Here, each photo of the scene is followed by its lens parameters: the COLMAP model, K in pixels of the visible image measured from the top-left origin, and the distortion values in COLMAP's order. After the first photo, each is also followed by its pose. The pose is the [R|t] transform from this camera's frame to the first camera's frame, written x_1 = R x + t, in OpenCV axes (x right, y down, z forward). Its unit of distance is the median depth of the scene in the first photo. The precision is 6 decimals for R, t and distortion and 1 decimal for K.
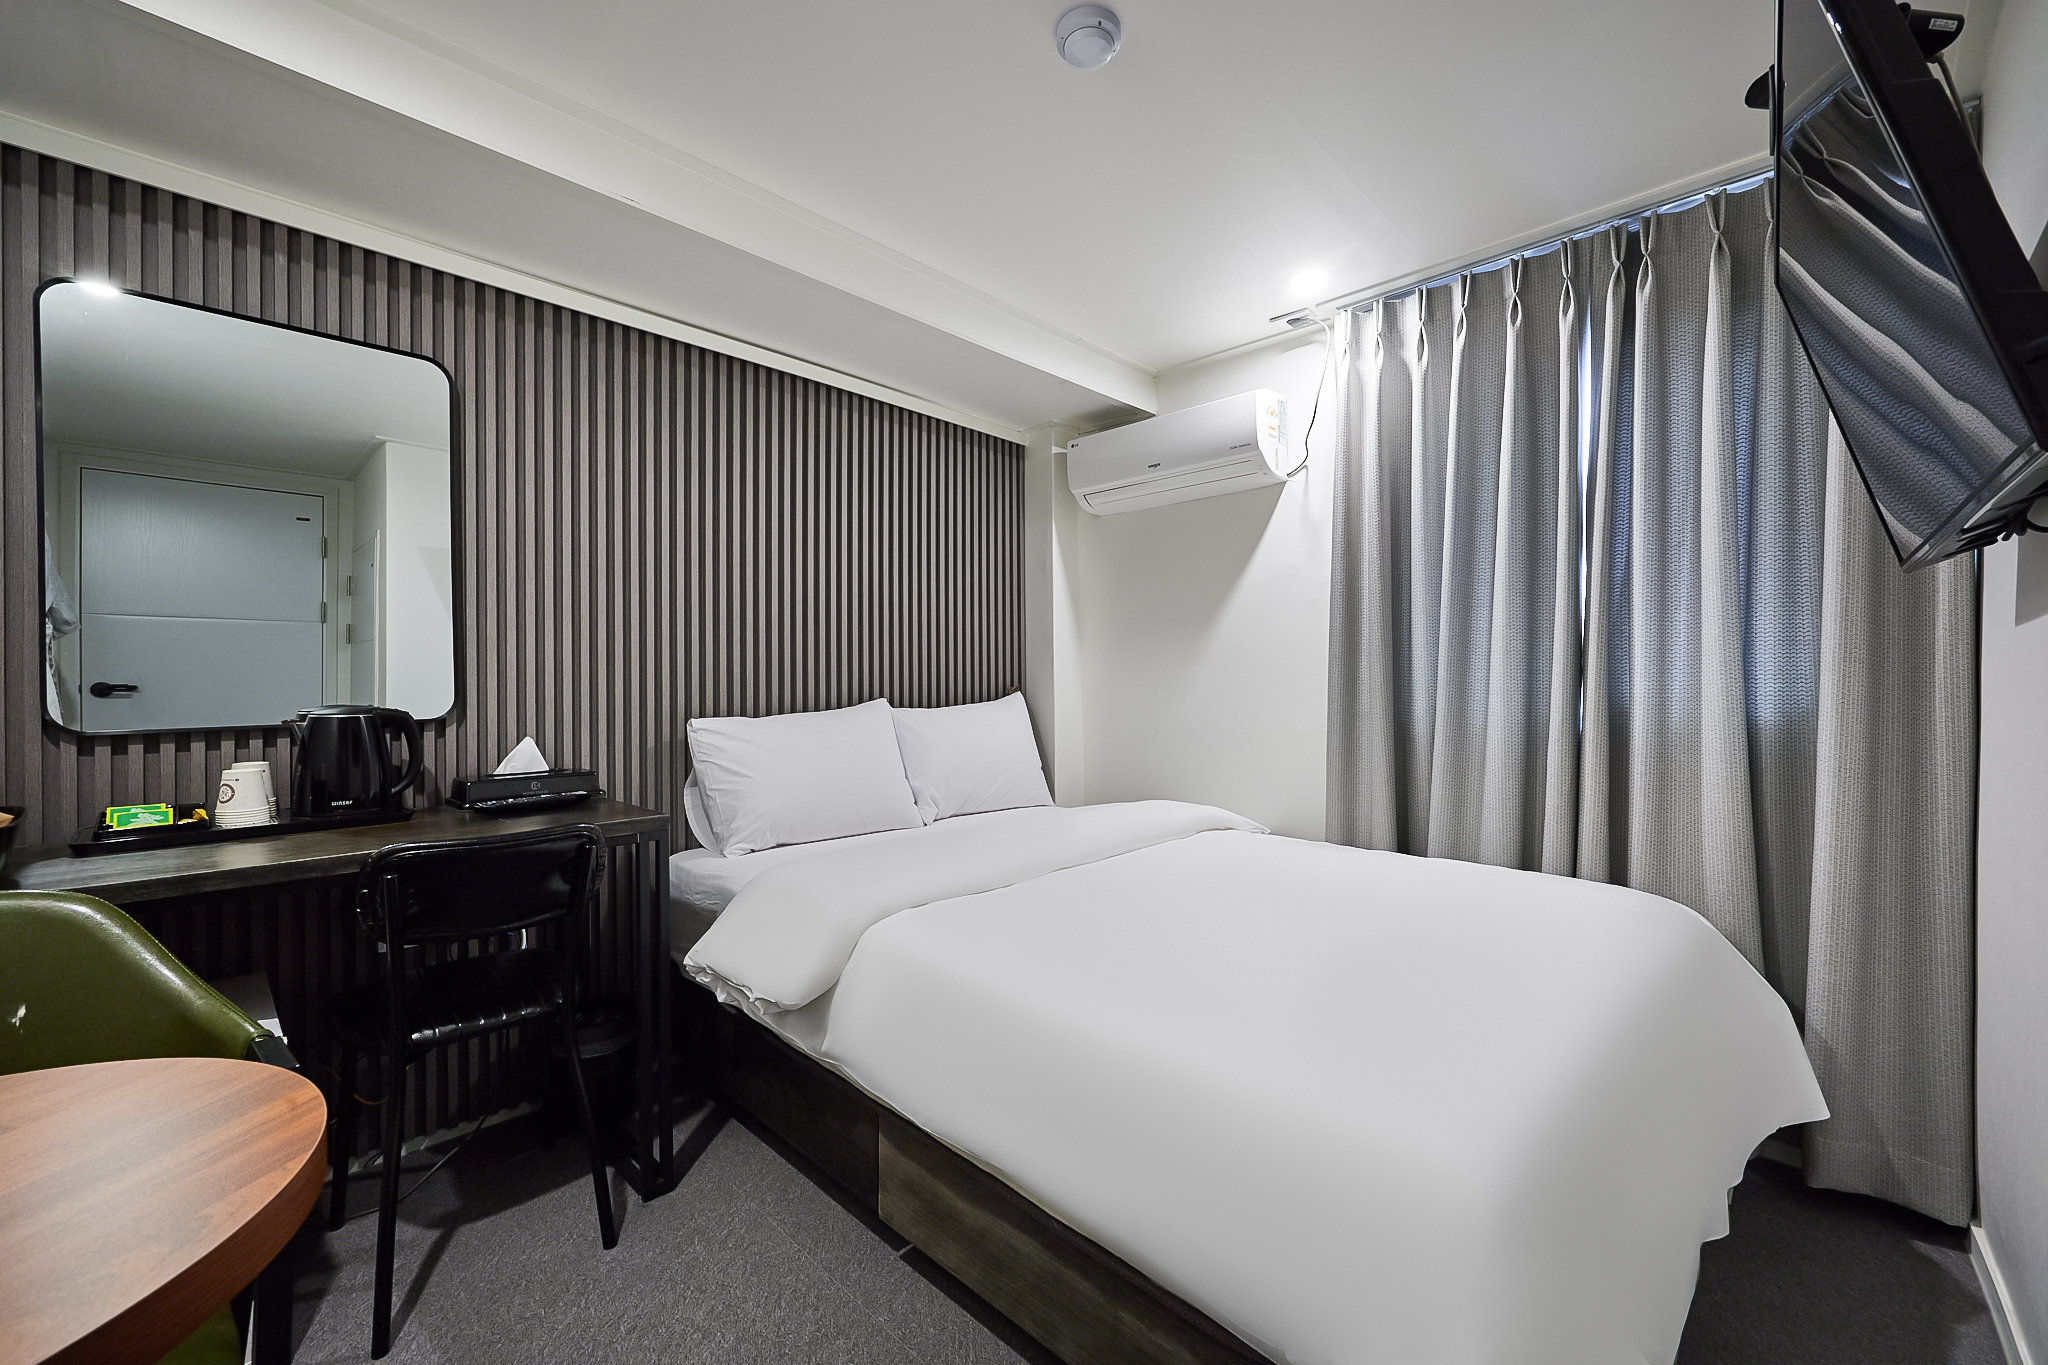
lens RADIAL K [[806.9, 0, 1028.3], [0, 806.9, 691.2], [0, 0, 1]] dist [-0.000124, -0.000064]
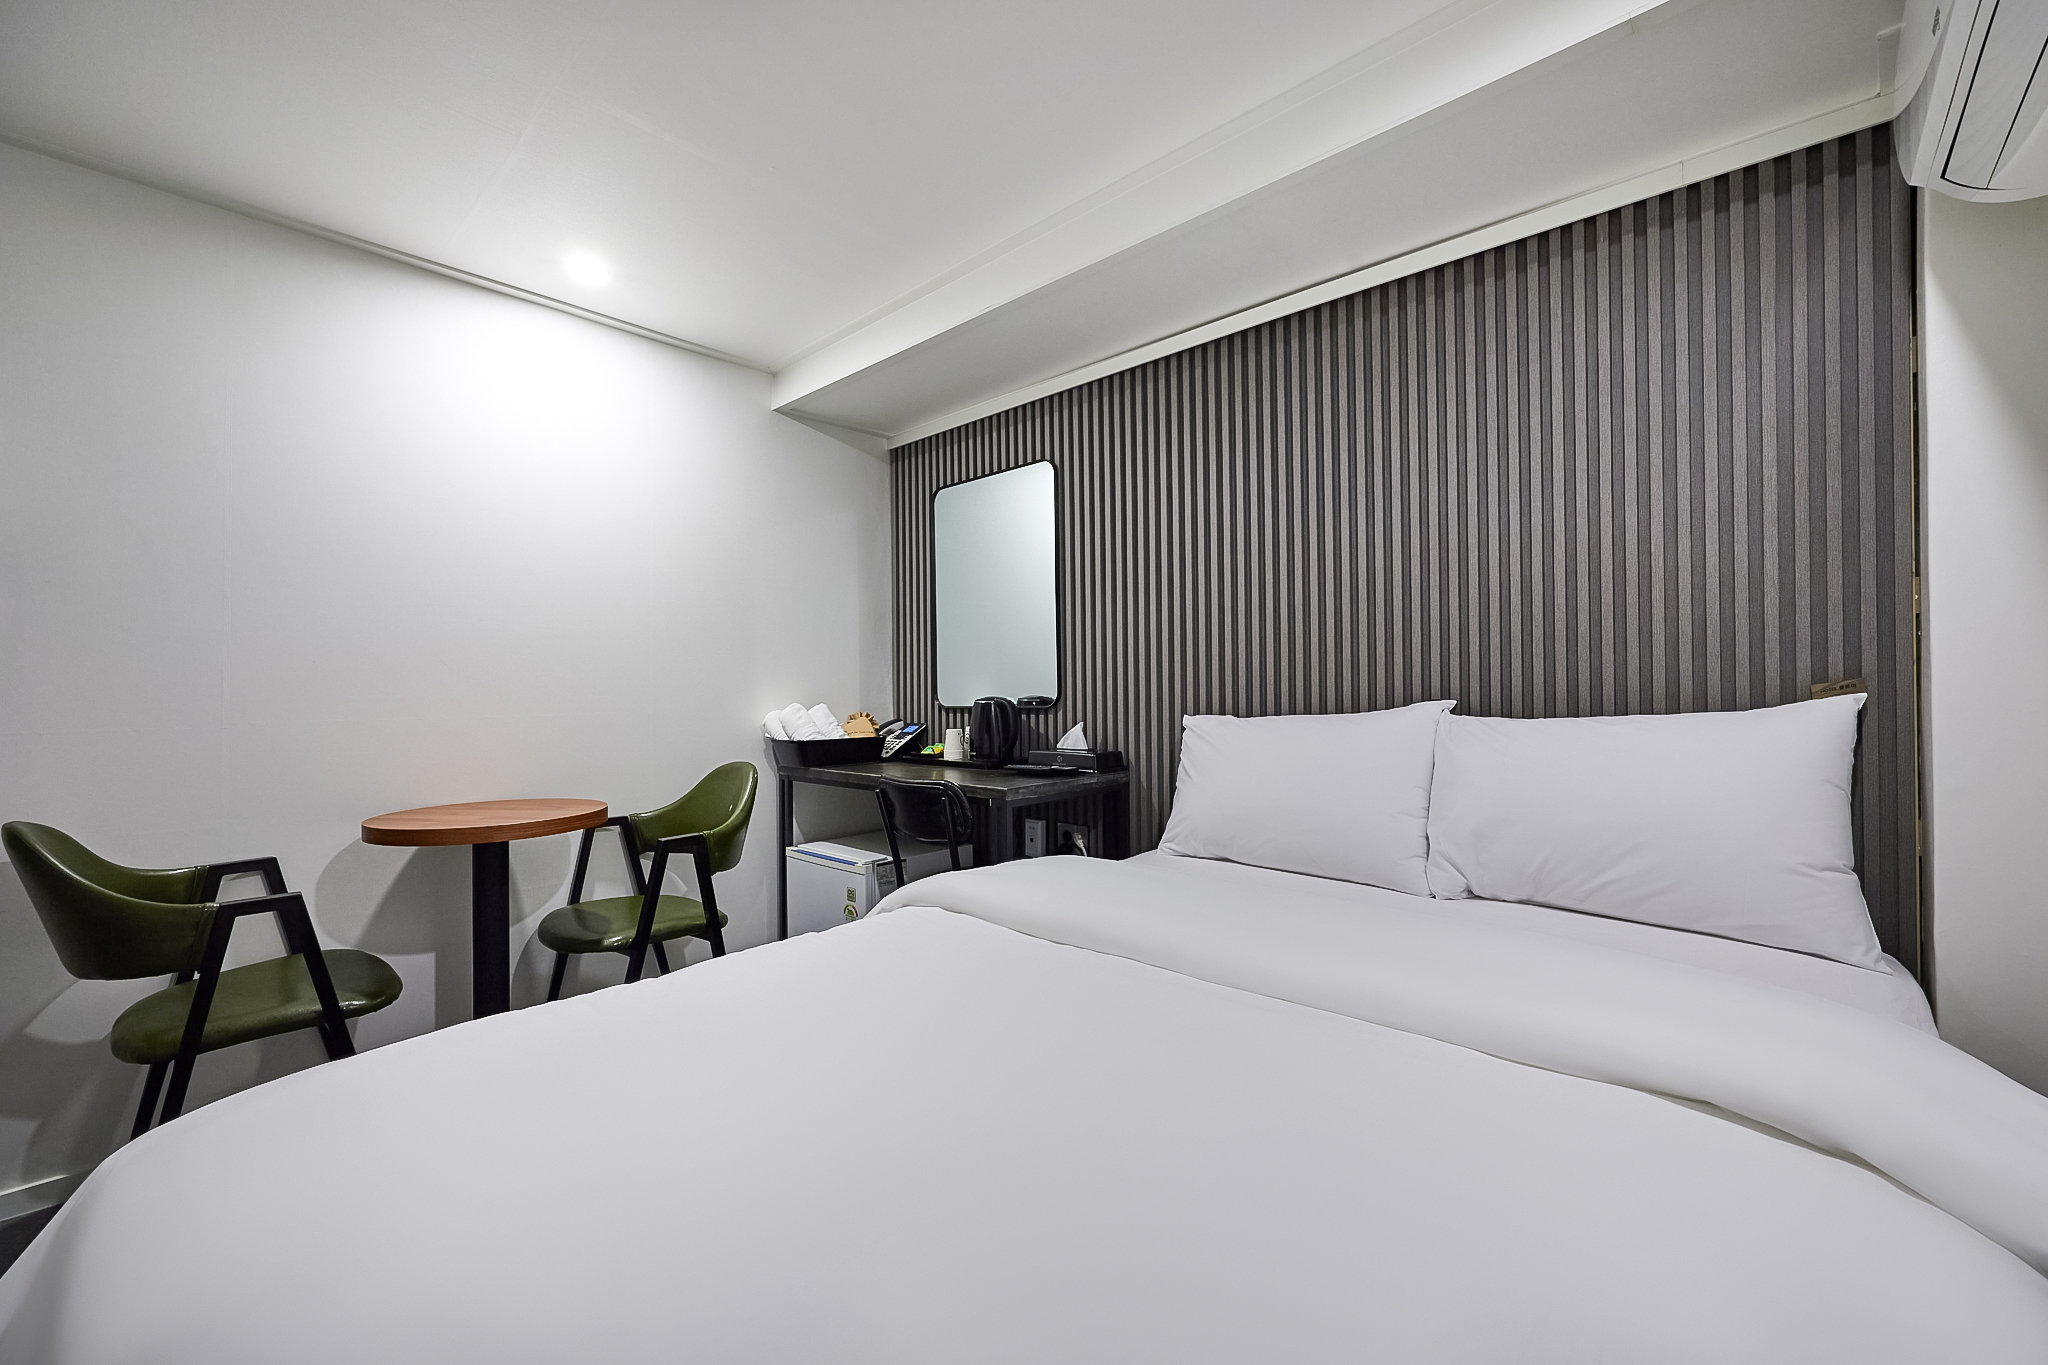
lens RADIAL K [[818.5, 0, 1024.0], [0, 818.5, 682.5], [0, 0, 1]] dist [-0.000573, -0.000011]
pose [[0.013756, 0.006972, -0.999881, 0.624466], [0.012635, 0.999895, 0.007146, -0.017953], [0.999826, -0.012731, 0.013666, 0.766798]]
